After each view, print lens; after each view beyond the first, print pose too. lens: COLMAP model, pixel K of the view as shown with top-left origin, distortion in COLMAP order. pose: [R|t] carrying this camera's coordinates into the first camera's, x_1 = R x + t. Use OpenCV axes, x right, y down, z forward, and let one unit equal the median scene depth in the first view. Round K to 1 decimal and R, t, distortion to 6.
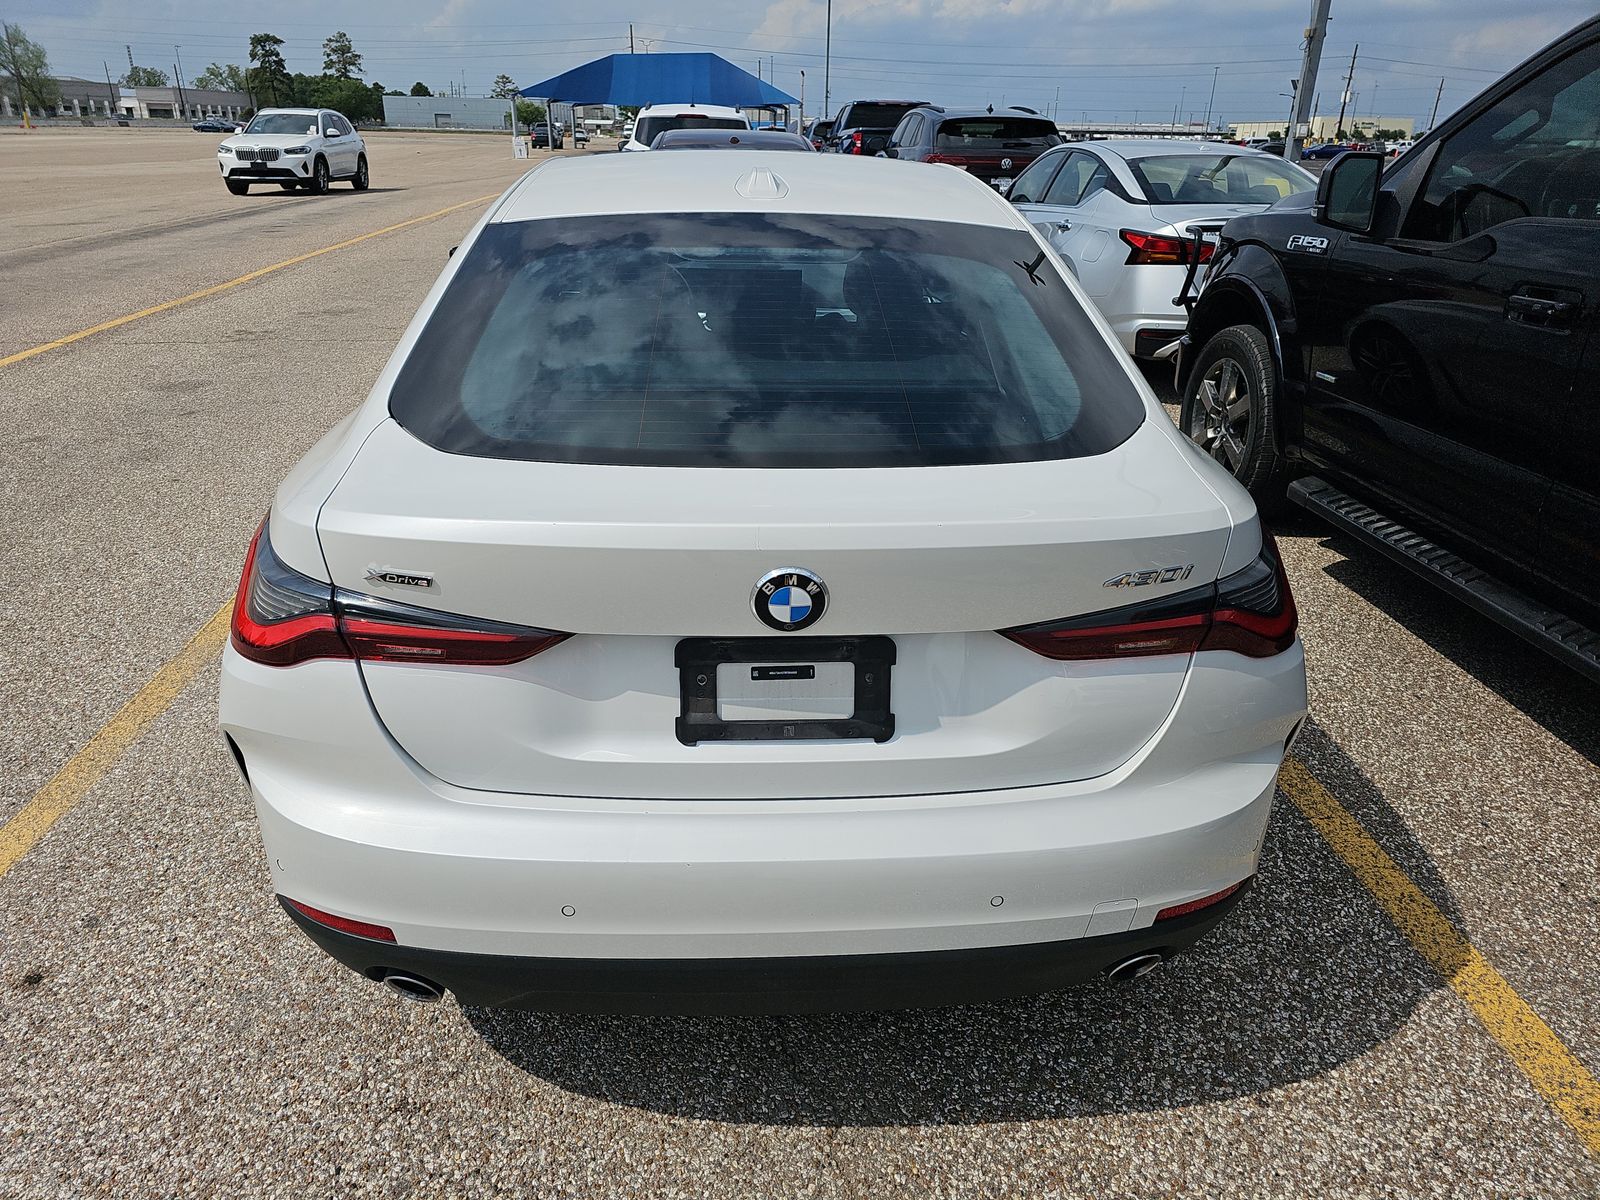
lens RADIAL K [[1064.2, 0, 792.9], [0, 1064.2, 600.8], [0, 0, 1]] dist [0.034625, -0.029403]
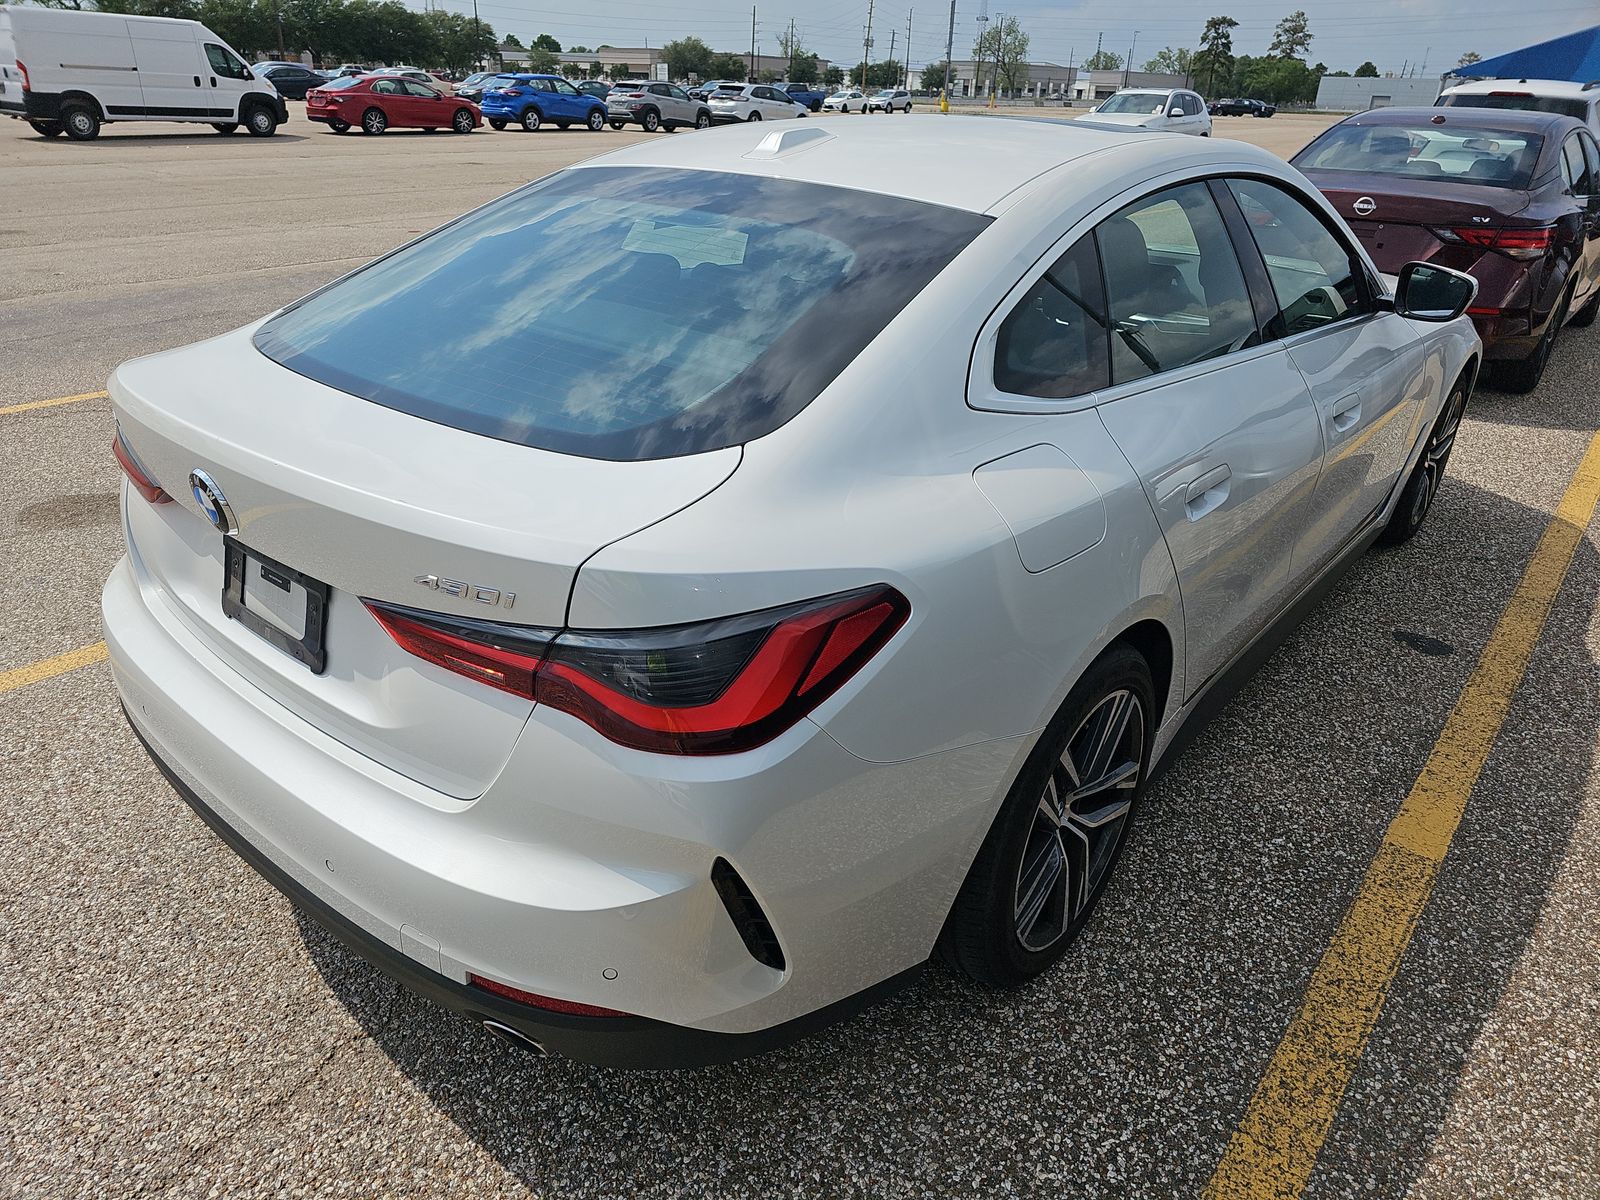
lens RADIAL K [[1064.2, 0, 792.9], [0, 1064.2, 600.8], [0, 0, 1]] dist [0.034625, -0.029403]
pose [[0.727249, 0.298559, -0.618038, 0.858963], [-0.290080, 0.949765, 0.117469, -0.156236], [0.622062, 0.093851, 0.777322, 0.397077]]
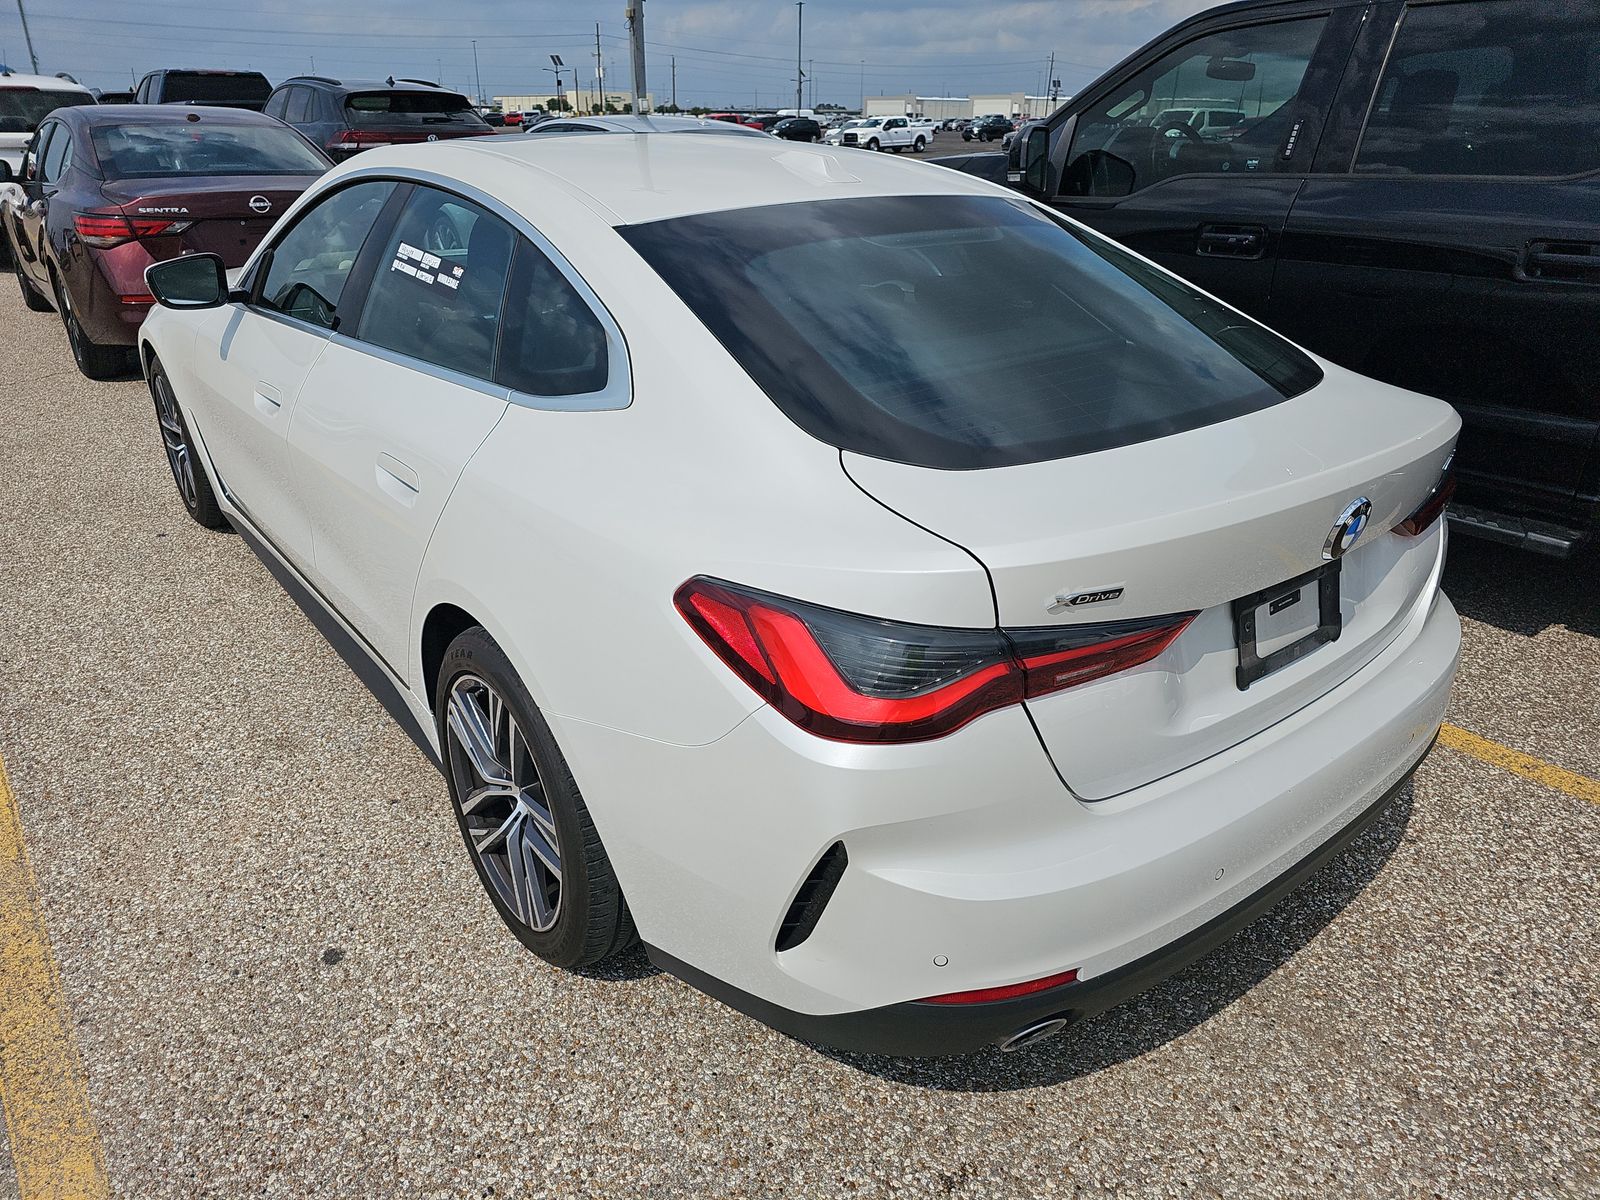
lens RADIAL K [[1059.5, 0, 803.9], [0, 1059.5, 600.5], [0, 0, 1]] dist [0.033708, -0.027217]
pose [[0.814702, -0.247855, 0.524241, -0.822035], [0.236216, 0.967493, 0.090325, -0.125259], [-0.529587, 0.050246, 0.846766, 0.263517]]
